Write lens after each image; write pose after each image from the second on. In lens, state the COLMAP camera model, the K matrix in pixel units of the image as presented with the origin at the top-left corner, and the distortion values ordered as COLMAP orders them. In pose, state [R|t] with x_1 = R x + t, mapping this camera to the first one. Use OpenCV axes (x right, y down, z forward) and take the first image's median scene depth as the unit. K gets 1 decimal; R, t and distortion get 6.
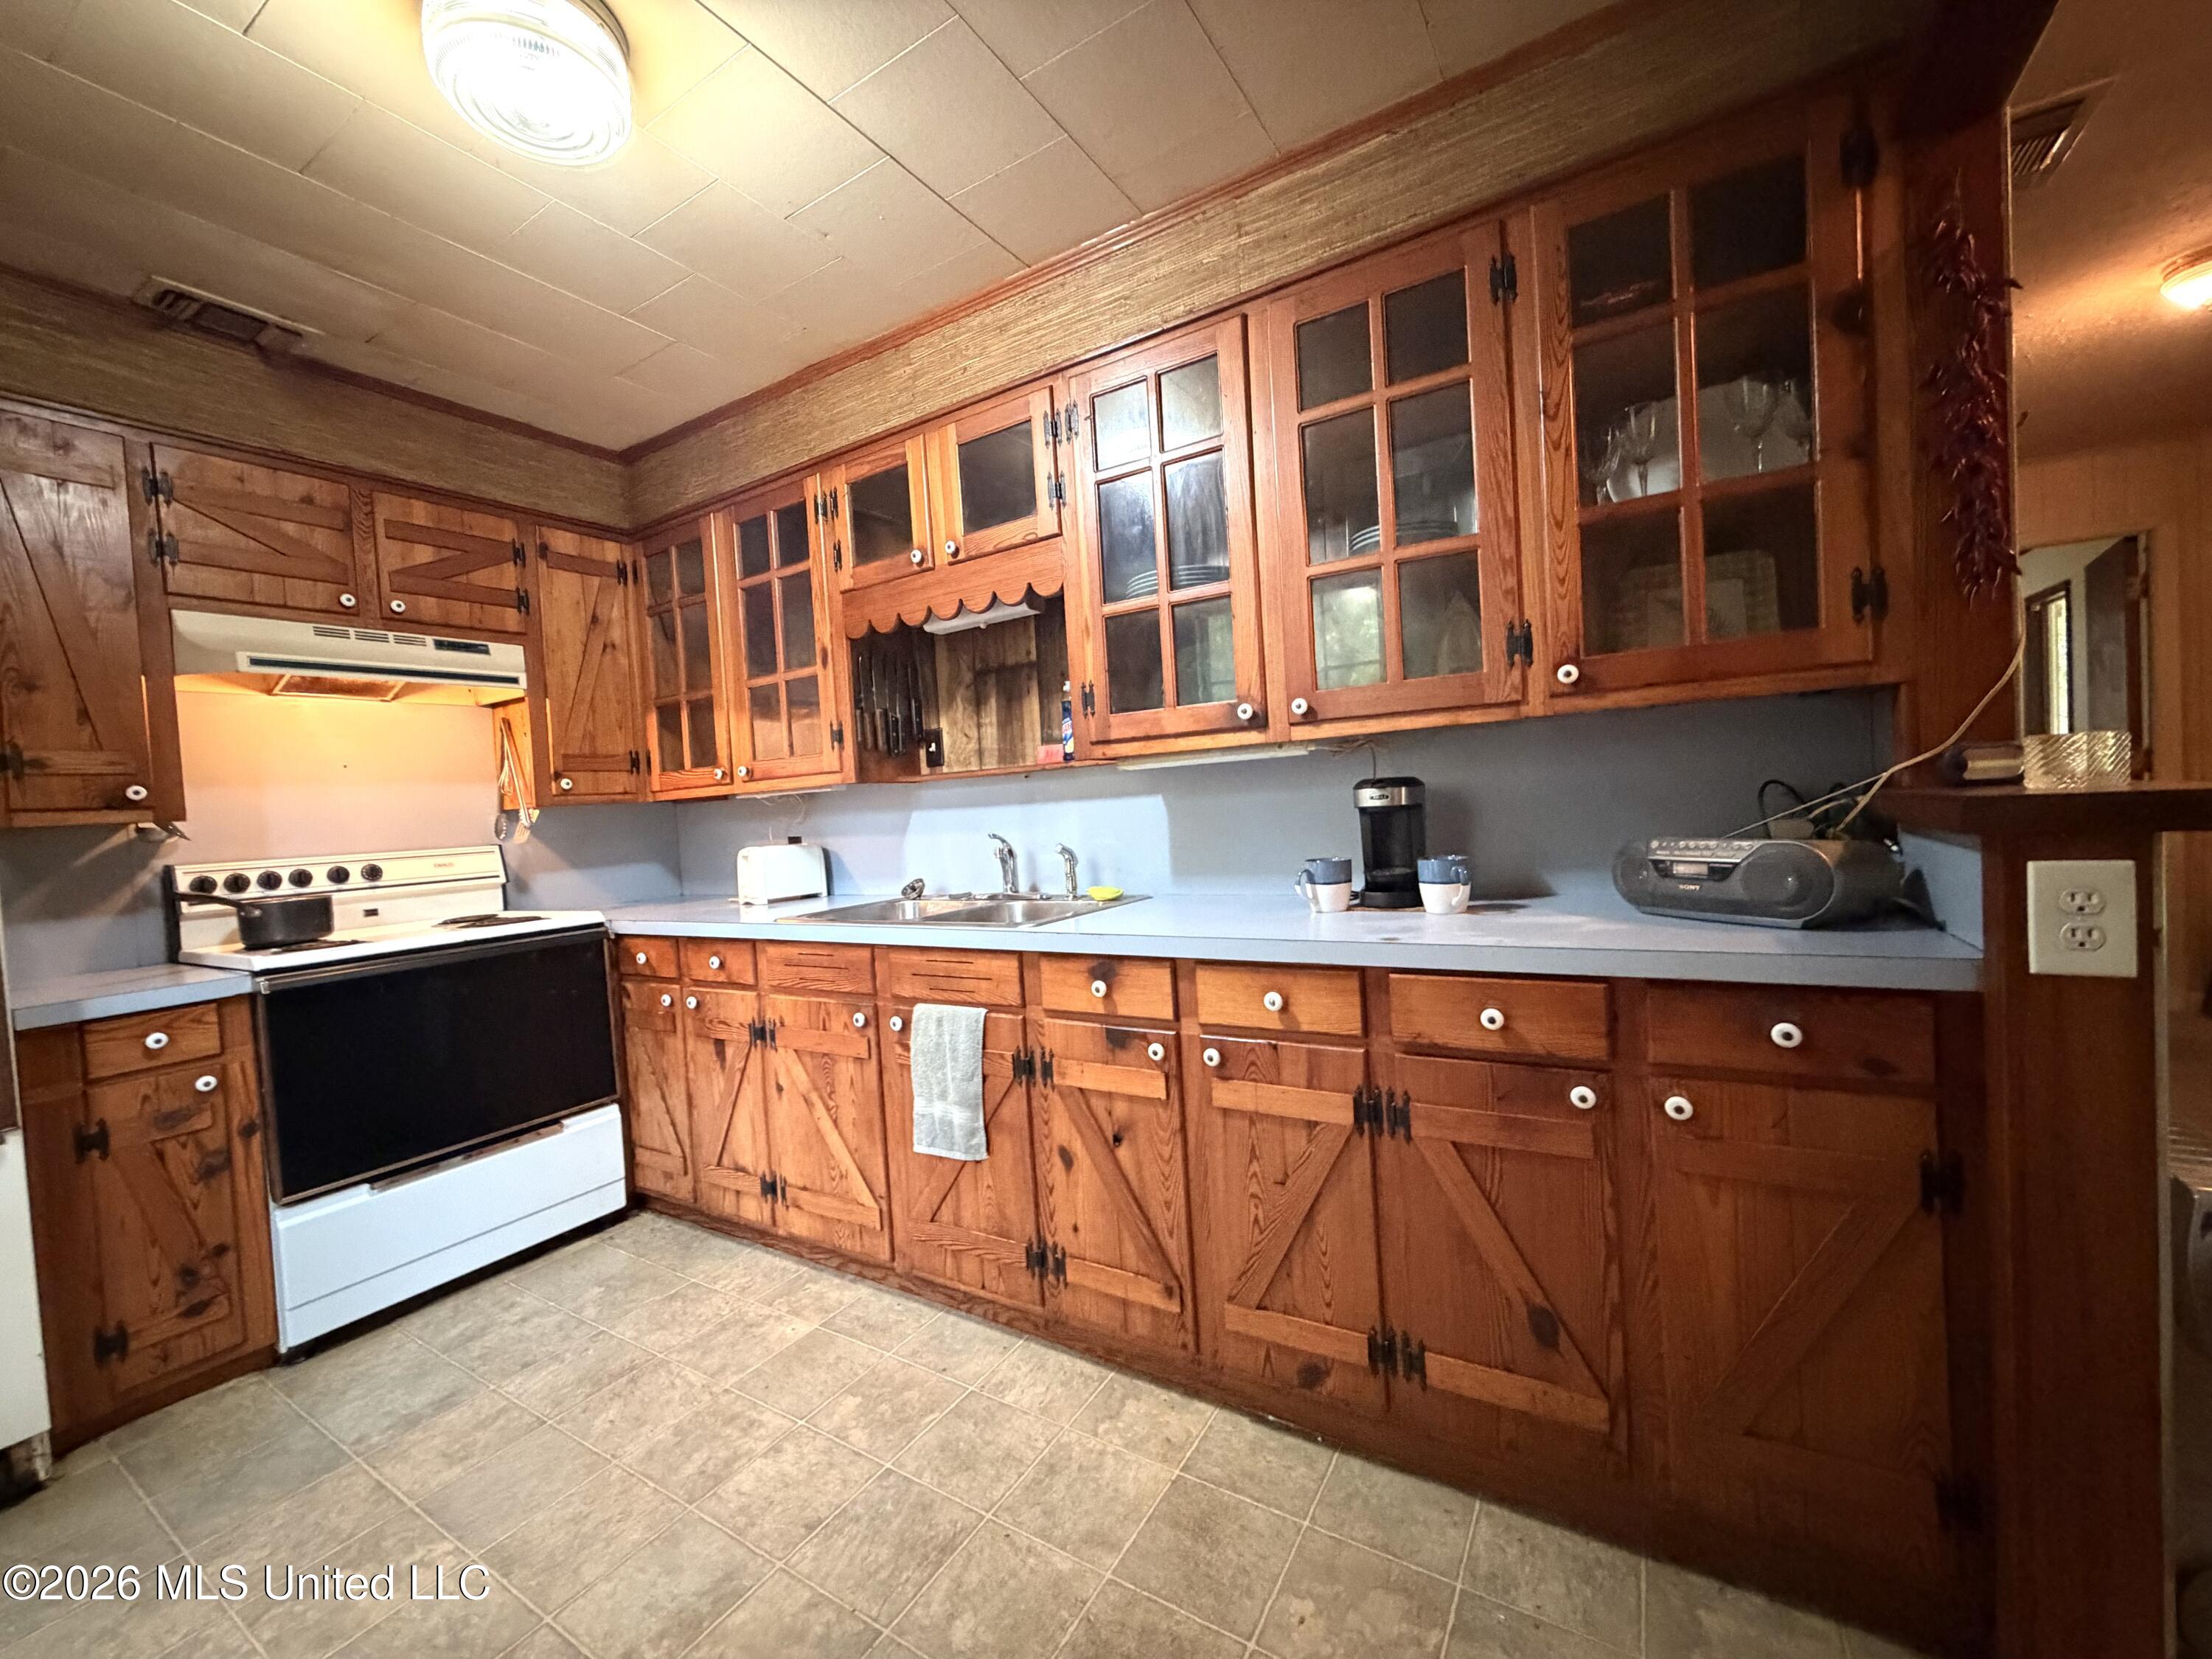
lens RADIAL K [[880.2, 0, 1105.0], [0, 880.2, 835.1], [0, 0, 1]] dist [0.000099, 0.000250]
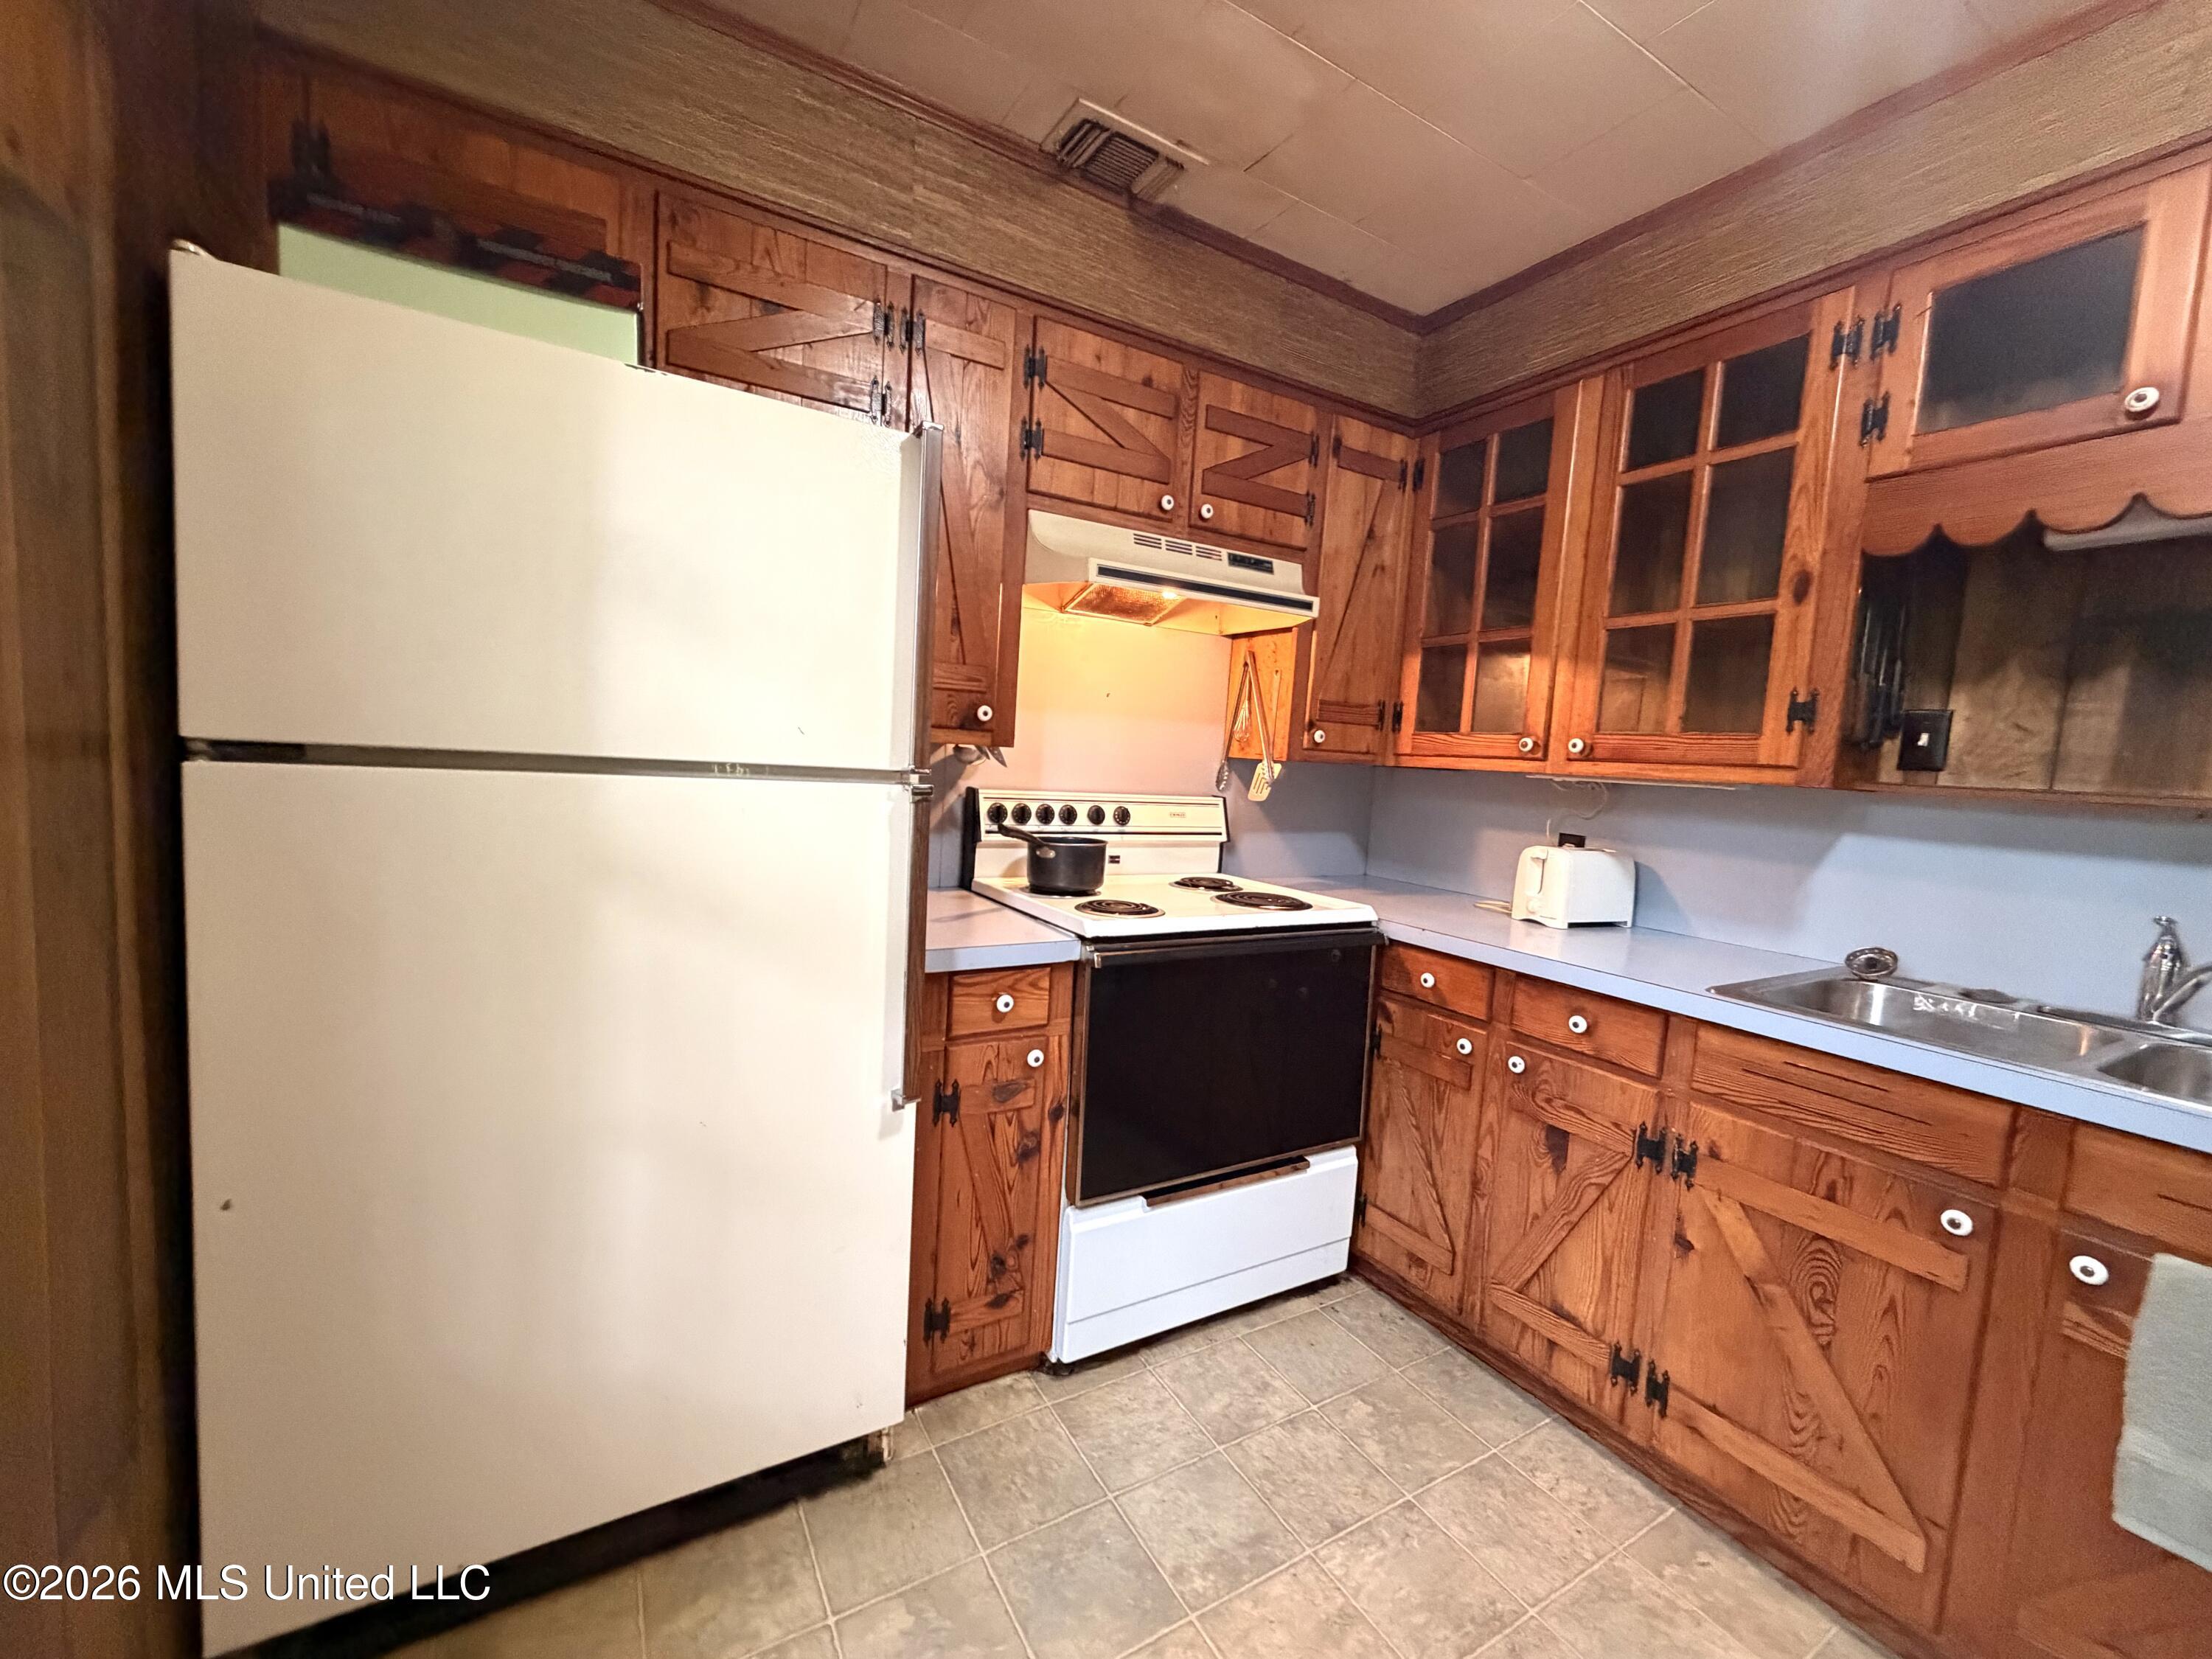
lens RADIAL K [[880.2, 0, 1104.6], [0, 880.2, 839.6], [0, 0, 1]] dist [0.000099, 0.000250]
pose [[0.877185, 0.156189, -0.454040, -0.434492], [-0.128406, 0.987481, 0.091617, -0.014029], [0.462665, -0.022063, 0.886259, 0.192271]]
